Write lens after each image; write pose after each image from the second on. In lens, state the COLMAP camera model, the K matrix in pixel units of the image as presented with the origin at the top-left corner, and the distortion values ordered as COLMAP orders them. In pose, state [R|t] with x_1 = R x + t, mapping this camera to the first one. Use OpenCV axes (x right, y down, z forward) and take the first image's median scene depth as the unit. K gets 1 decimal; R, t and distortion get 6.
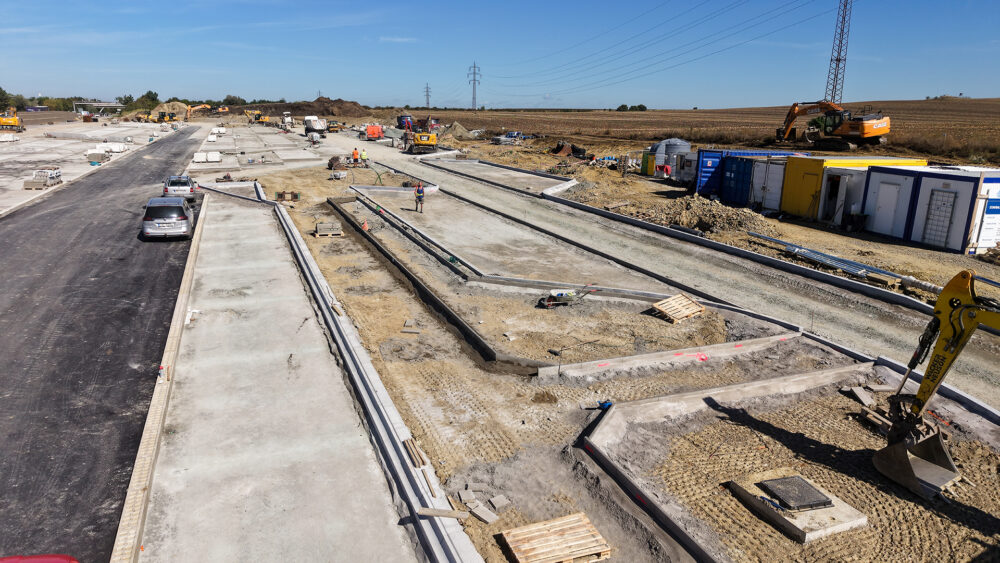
lens RADIAL K [[664.4, 0, 501.0], [0, 664.4, 281.0], [0, 0, 1]] dist [0.004321, -0.001839]
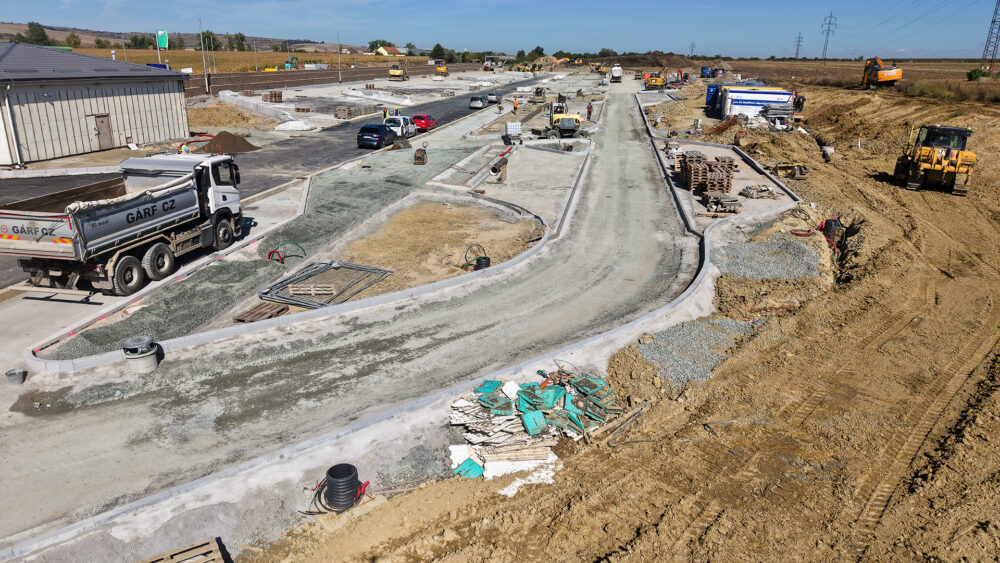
lens RADIAL K [[664.4, 0, 499.2], [0, 664.4, 281.5], [0, 0, 1]] dist [0.004321, -0.001839]
pose [[0.855894, 0.160793, -0.491519, 0.144216], [-0.126660, 0.986666, 0.102216, 0.047233], [0.501401, -0.025231, 0.864847, -0.190435]]
